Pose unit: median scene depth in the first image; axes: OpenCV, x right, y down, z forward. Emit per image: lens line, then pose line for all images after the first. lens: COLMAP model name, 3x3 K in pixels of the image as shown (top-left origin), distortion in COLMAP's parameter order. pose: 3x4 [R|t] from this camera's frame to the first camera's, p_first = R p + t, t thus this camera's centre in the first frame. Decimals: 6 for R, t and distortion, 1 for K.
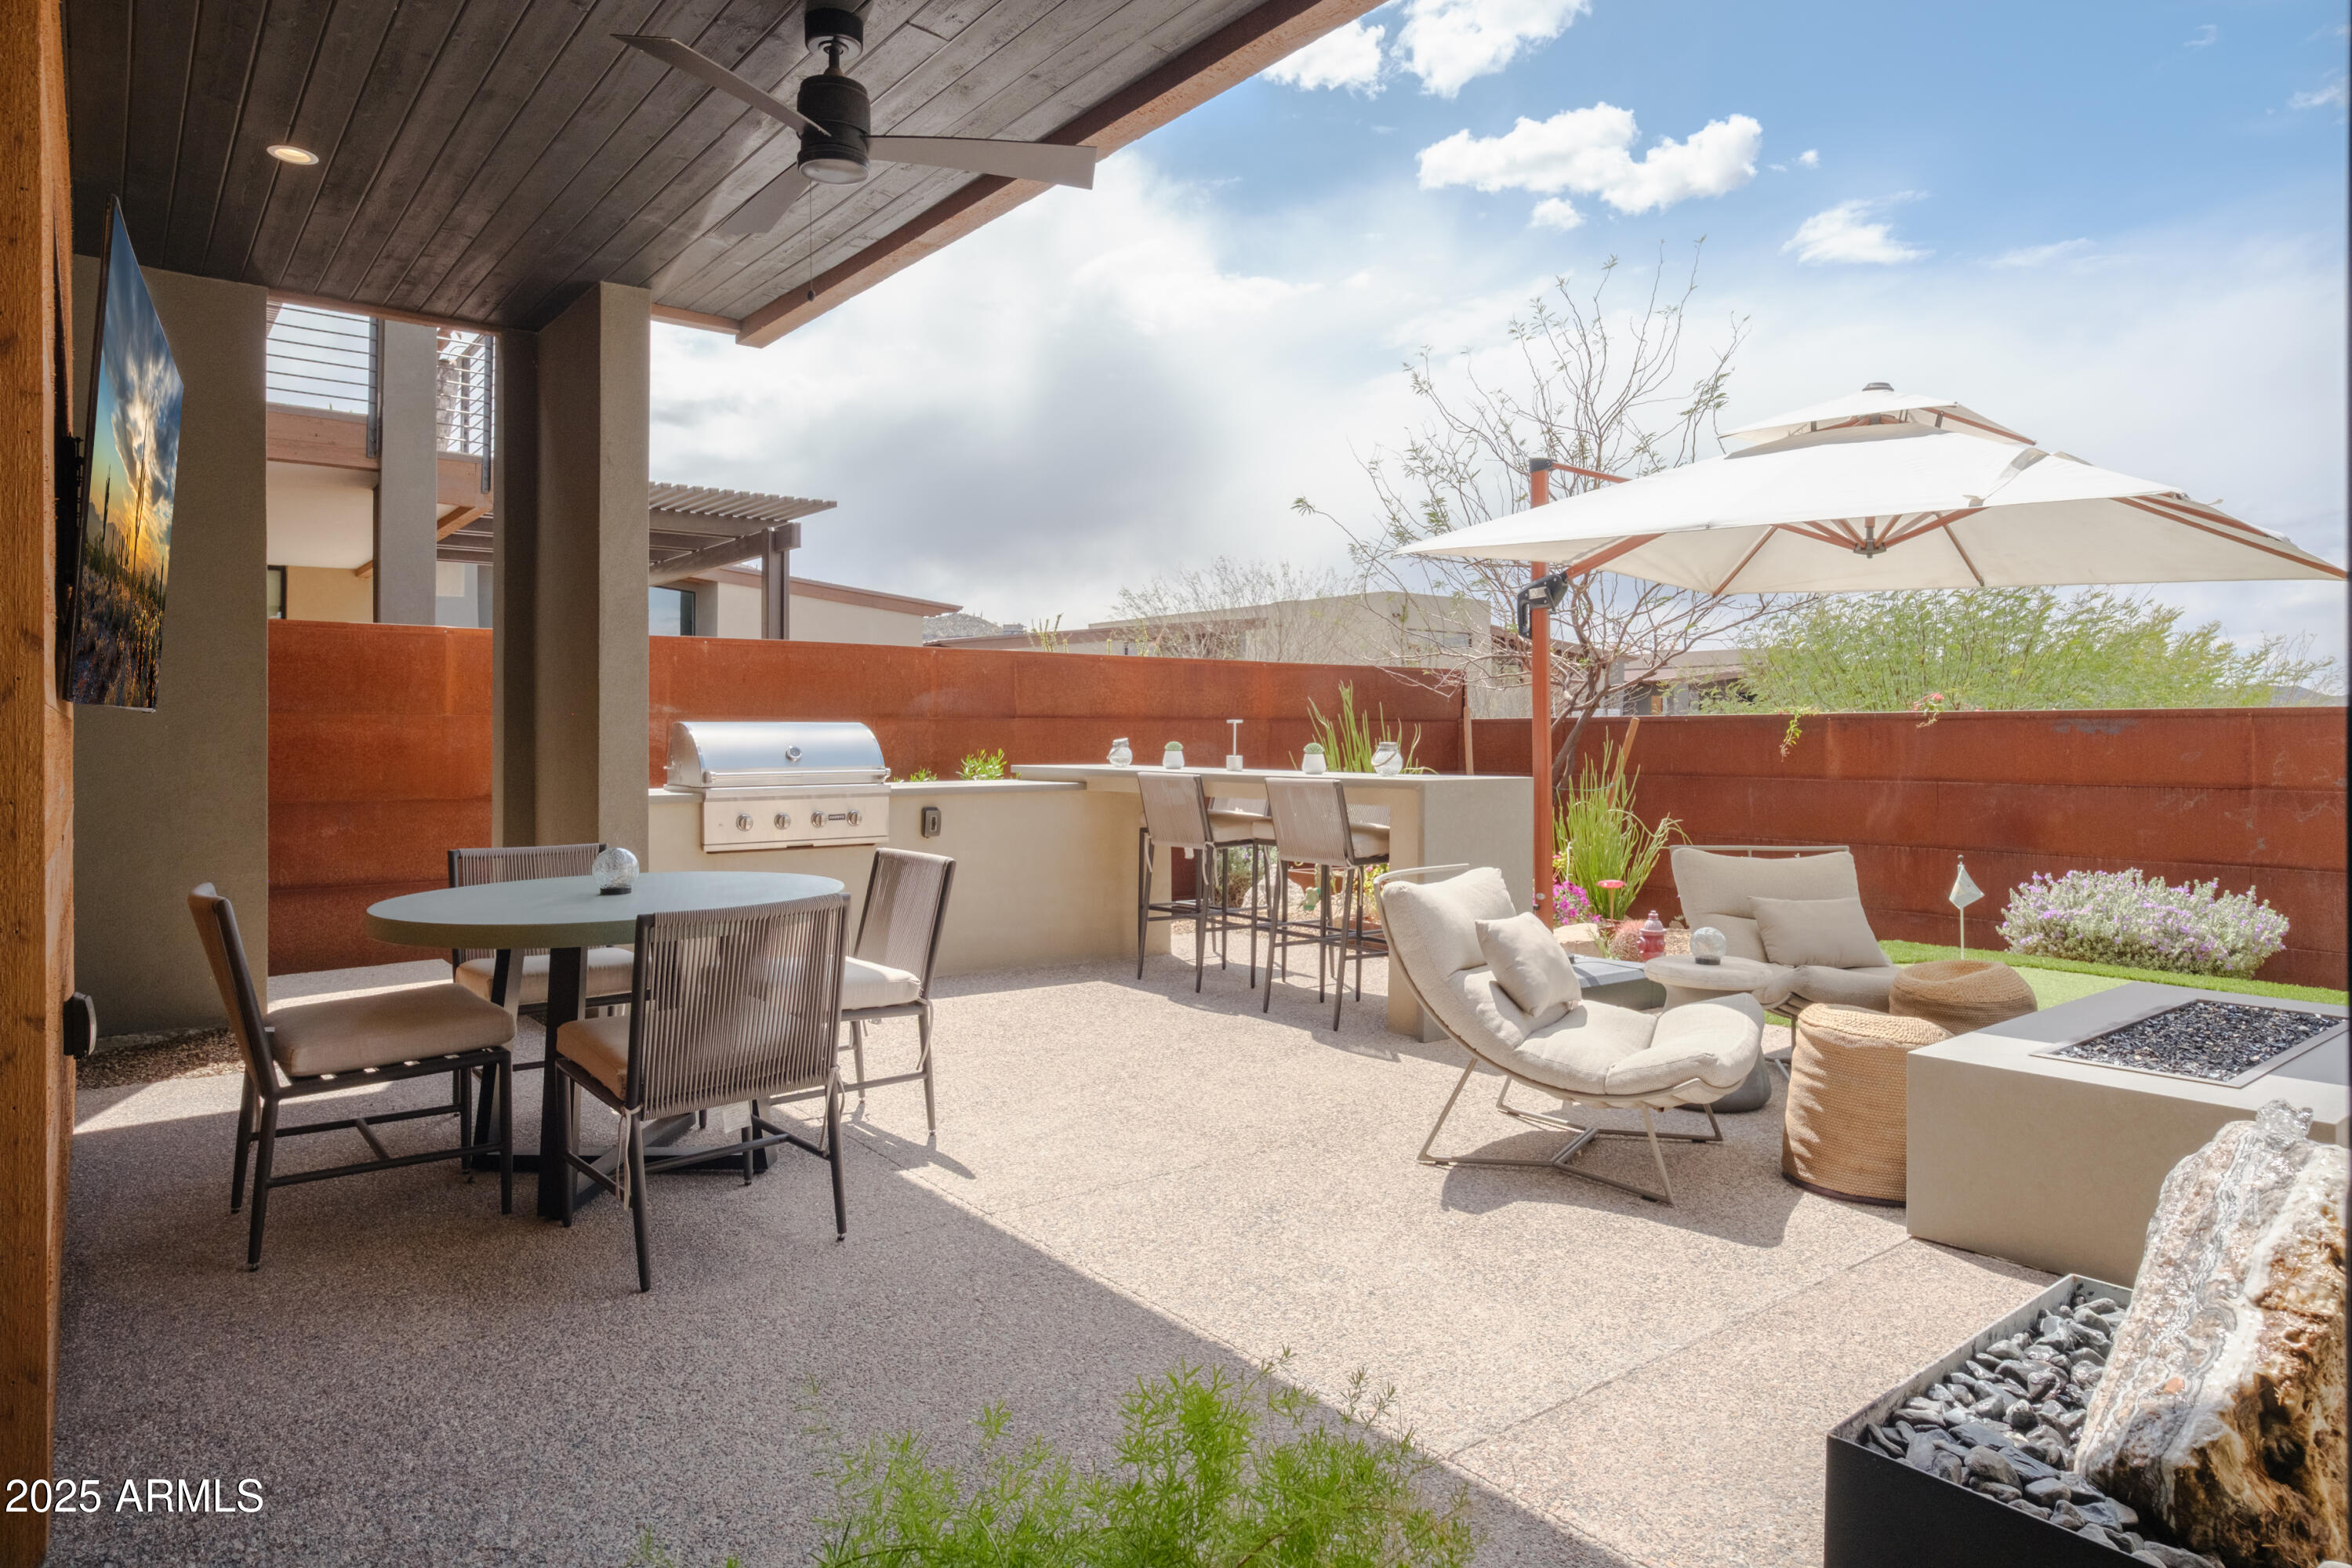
lens RADIAL K [[1374.6, 0, 1176.0], [0, 1374.6, 784.0], [0, 0, 1]] dist [-0.000953, -0.000794]
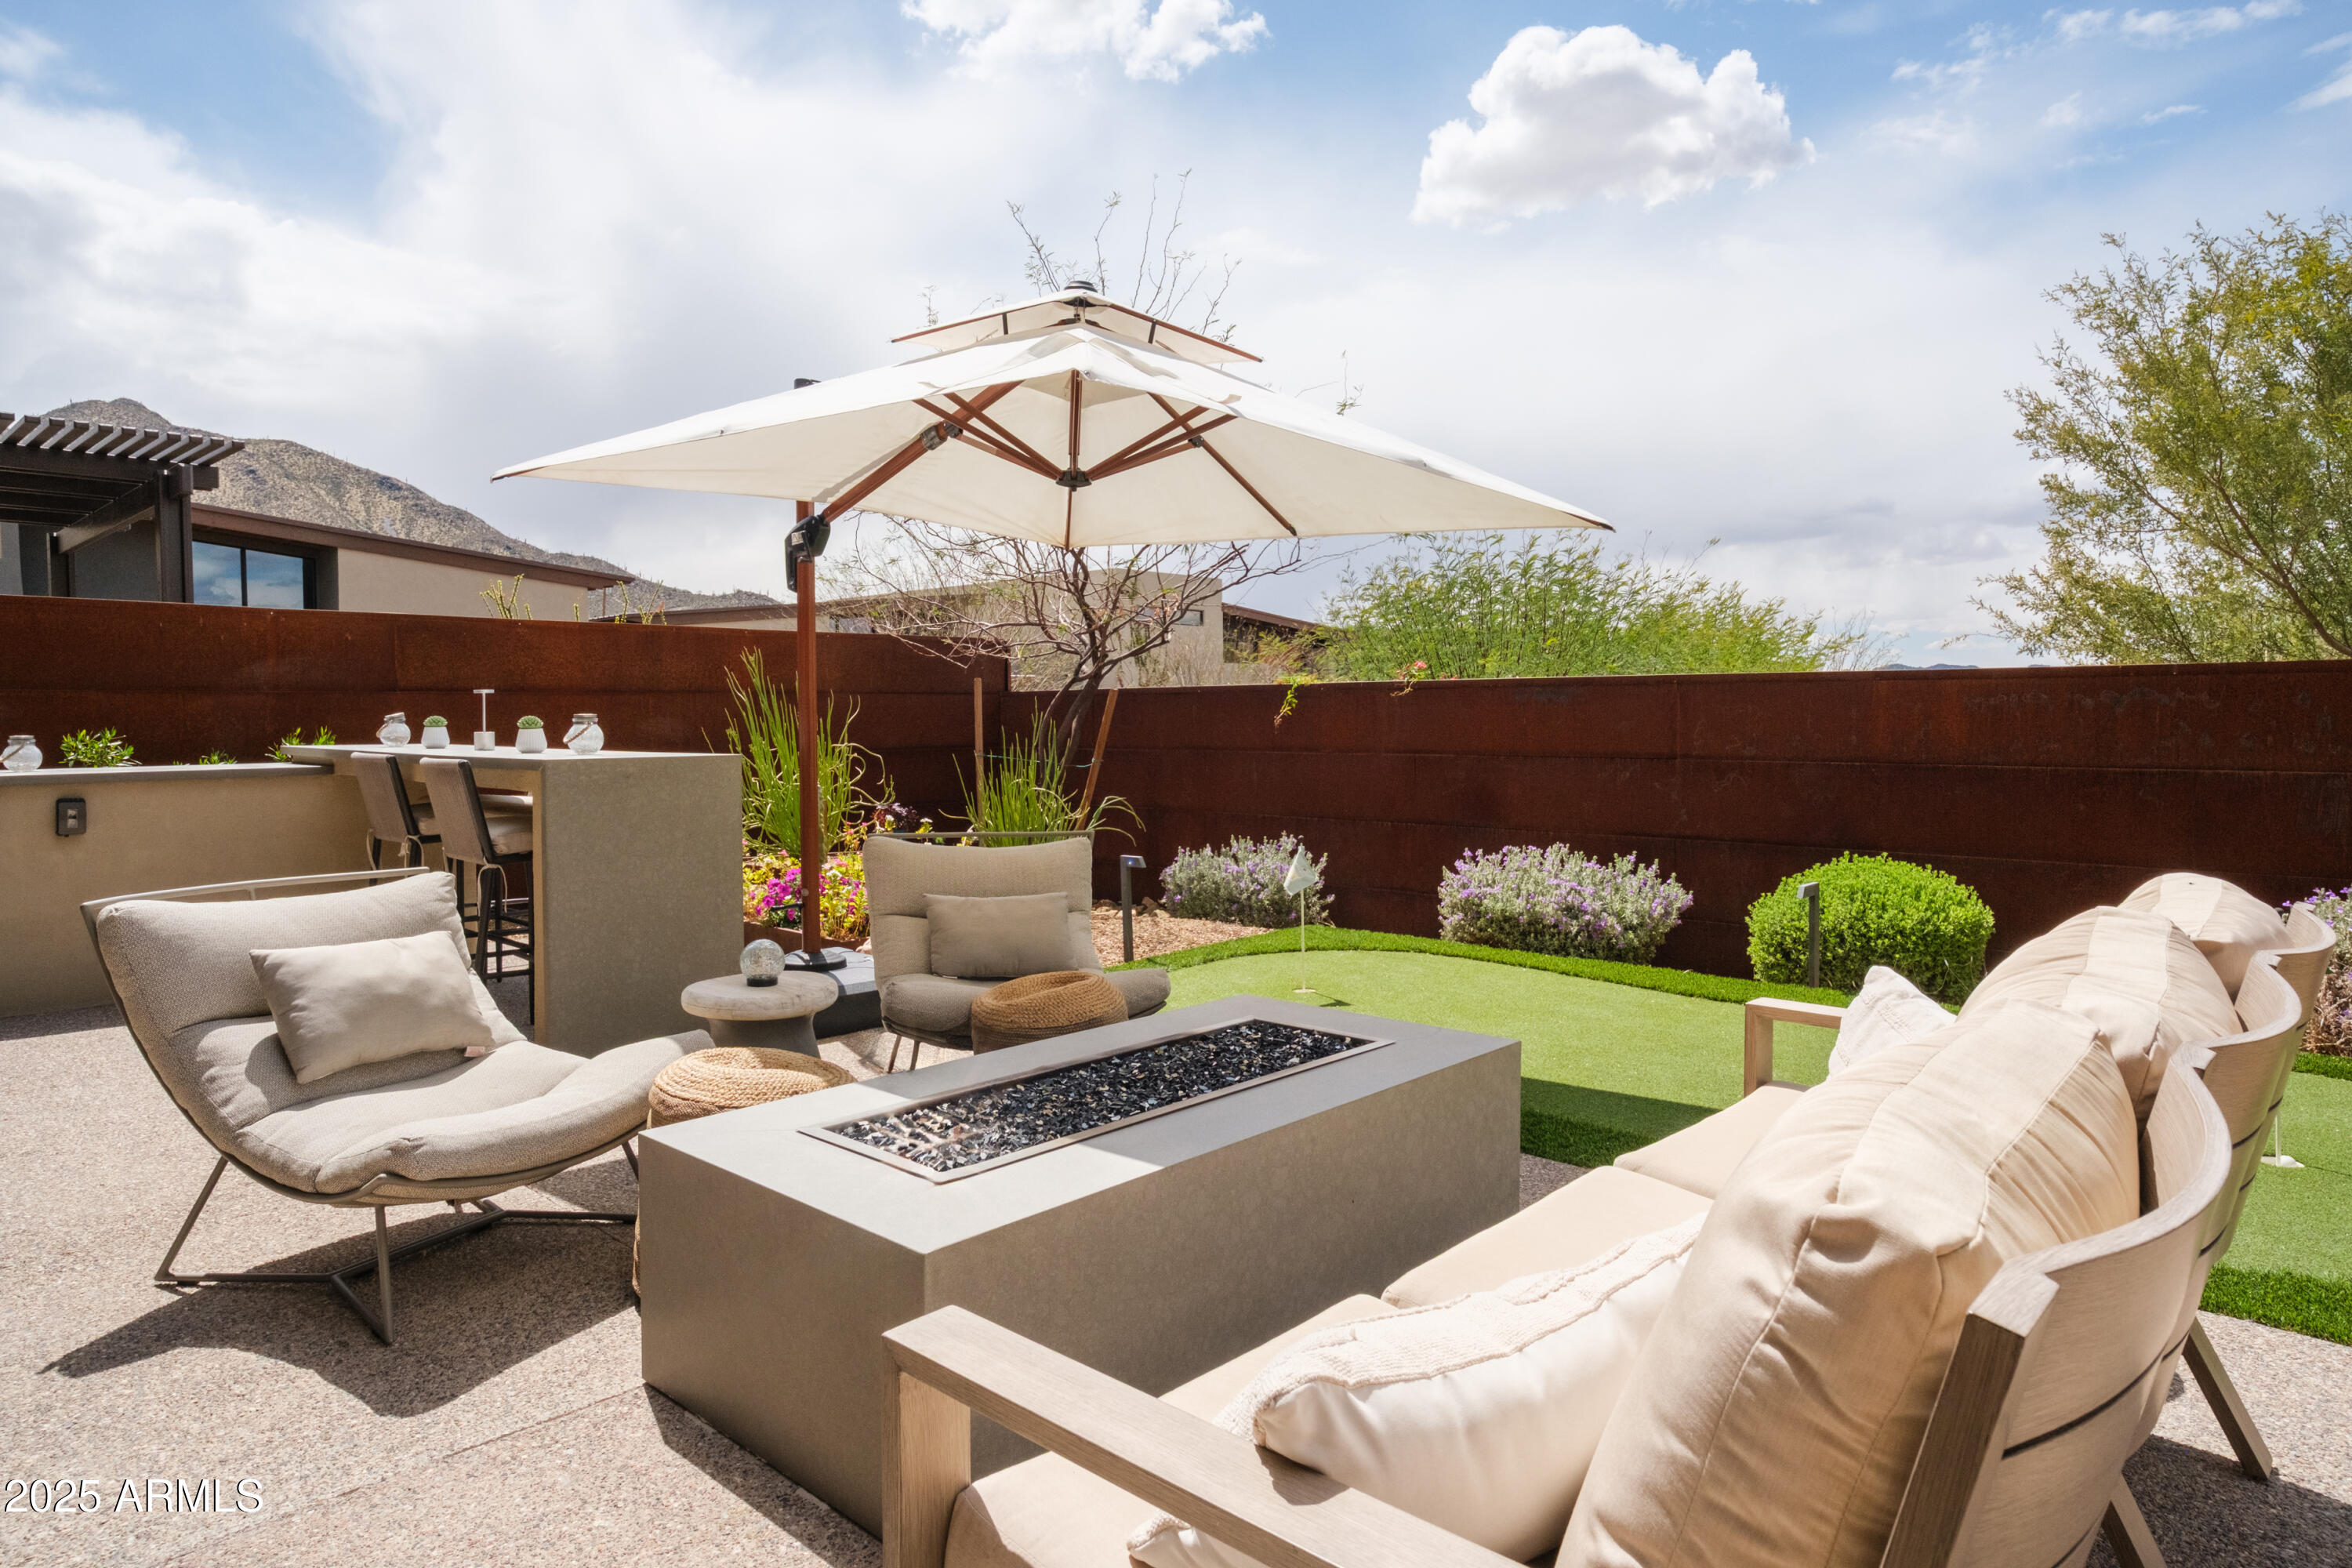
lens RADIAL K [[1334.3, 0, 1176.0], [0, 1334.3, 784.0], [0, 0, 1]] dist [-0.016693, -0.000144]
pose [[0.990542, -0.012501, 0.136636, 0.319025], [0.010149, 0.999788, 0.017895, 0.001166], [-0.136831, -0.016339, 0.990460, 0.120251]]
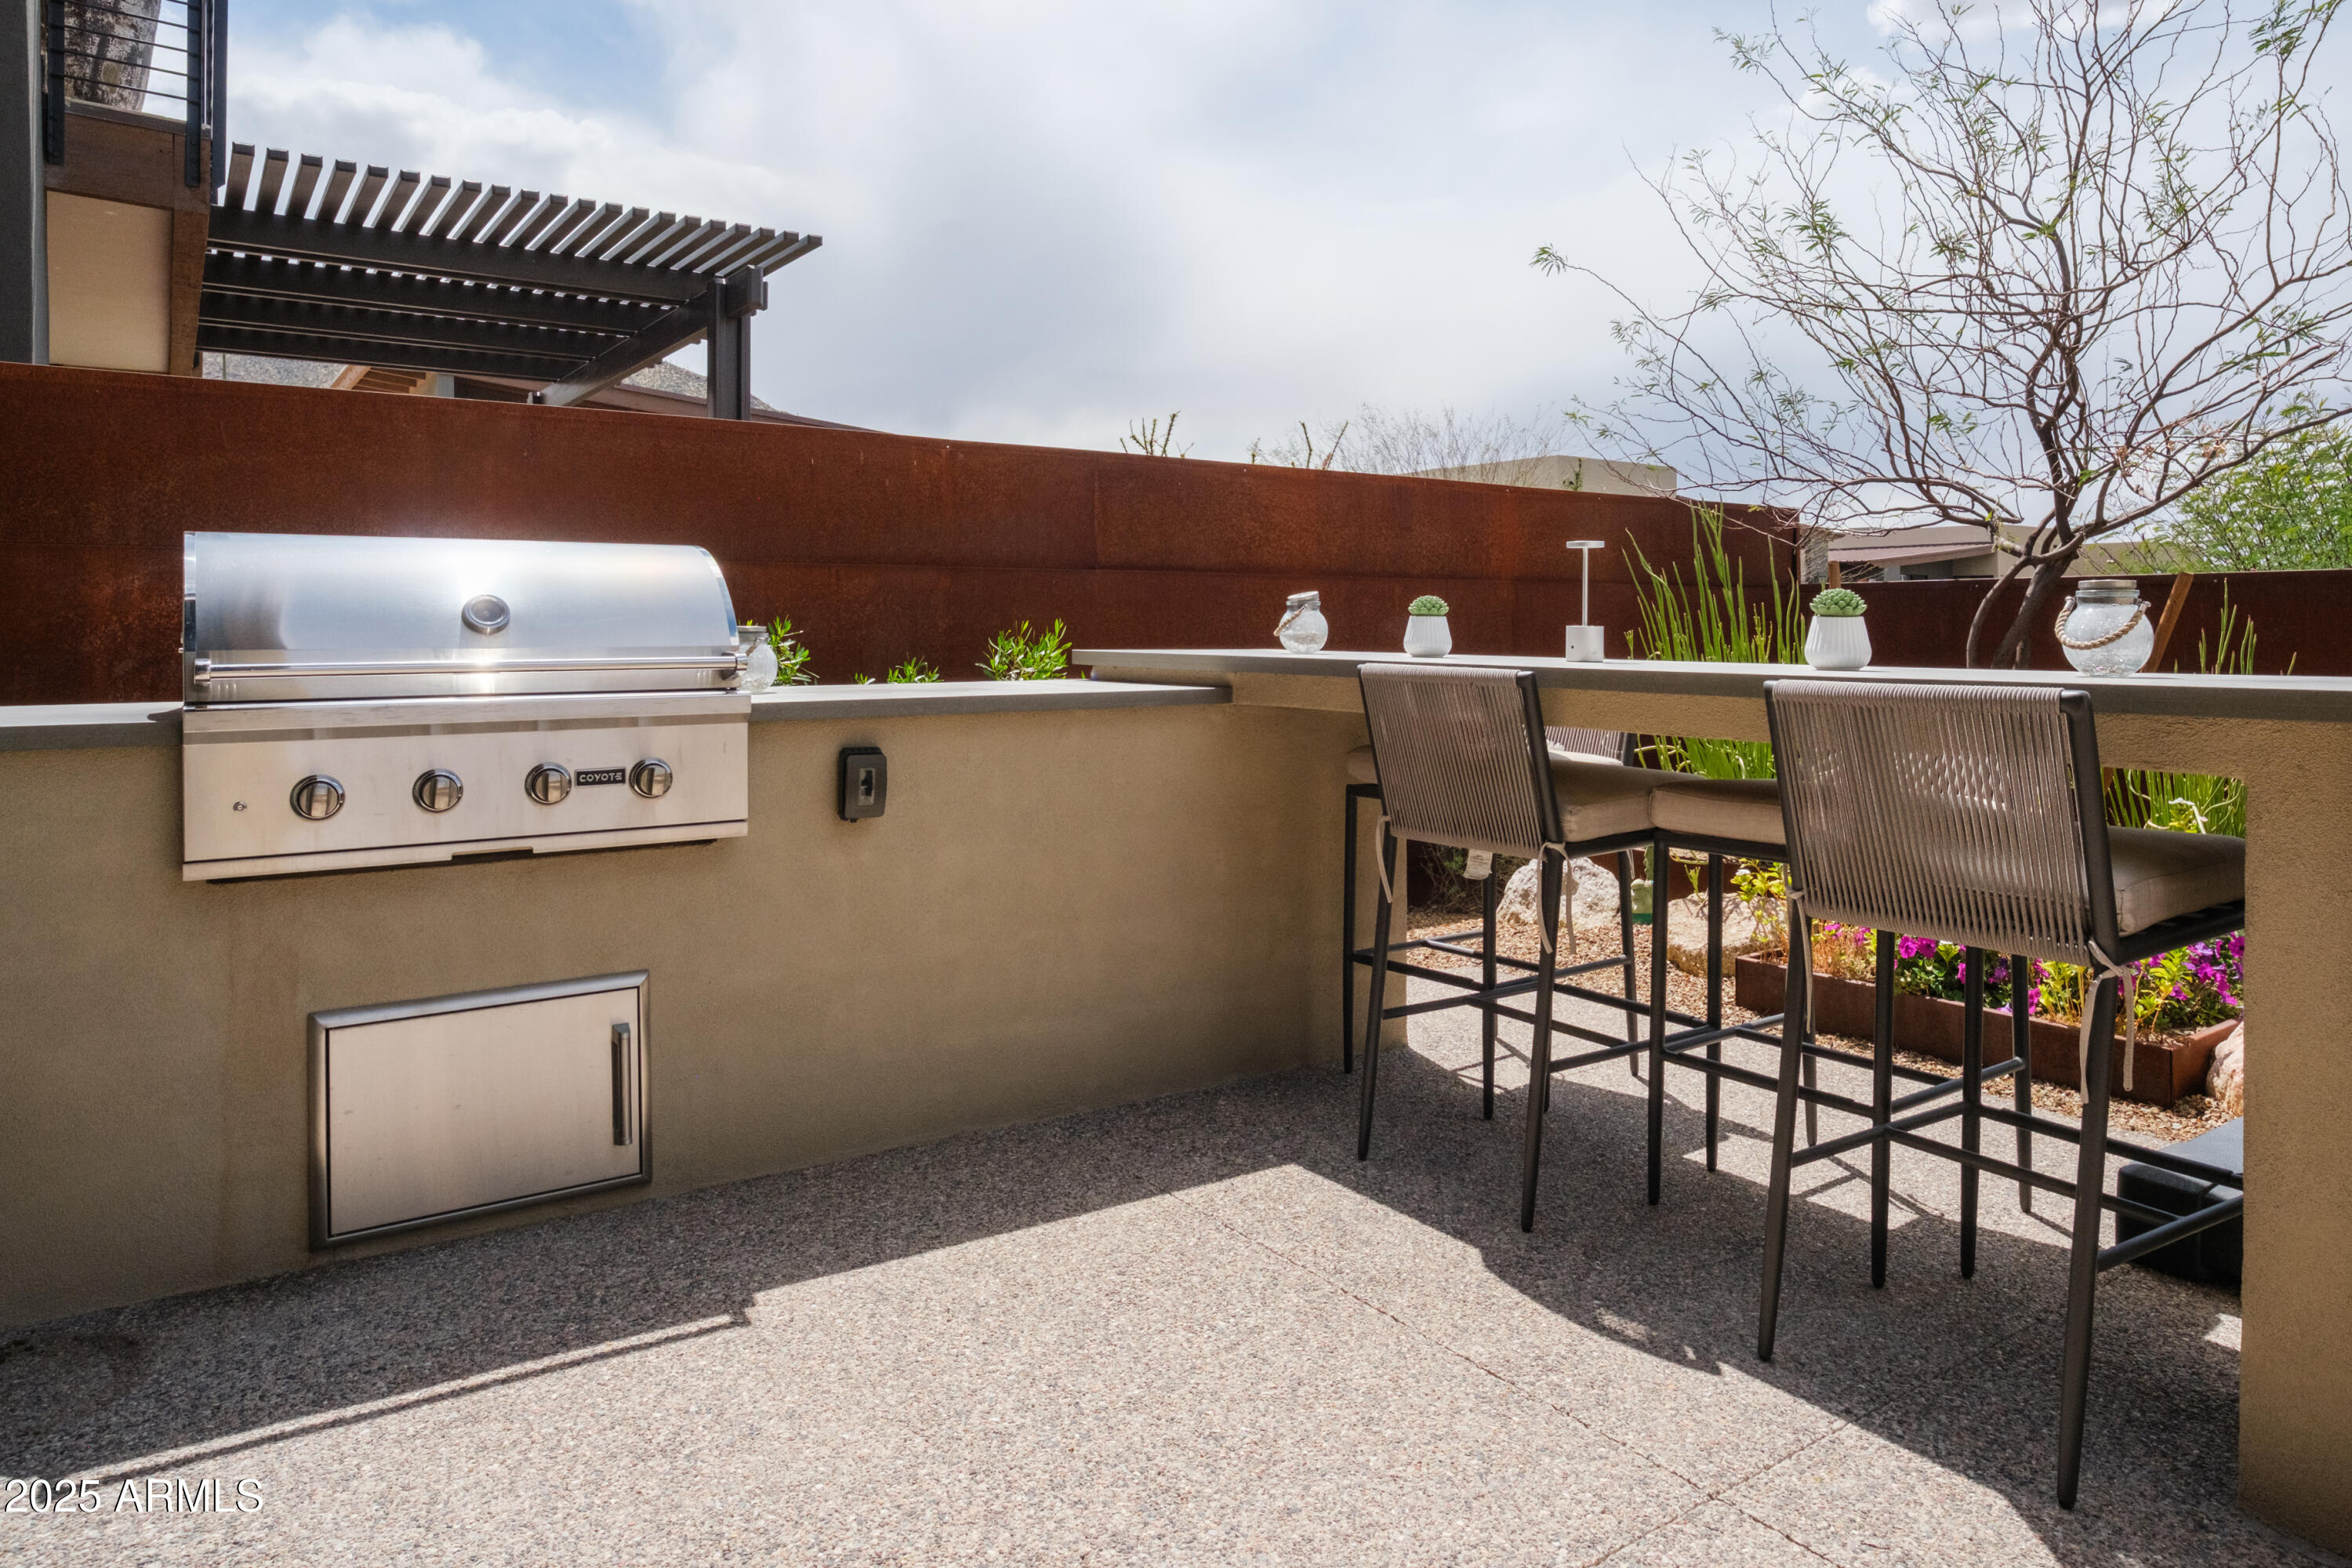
lens RADIAL K [[1449.9, 0, 1235.0], [0, 1449.9, 777.8], [0, 0, 1]] dist [0.000221, -0.000213]
pose [[0.999115, 0.004964, -0.041771, -0.041885], [-0.002134, 0.997714, 0.067543, -0.003248], [0.042011, -0.067394, 0.996842, 0.494758]]
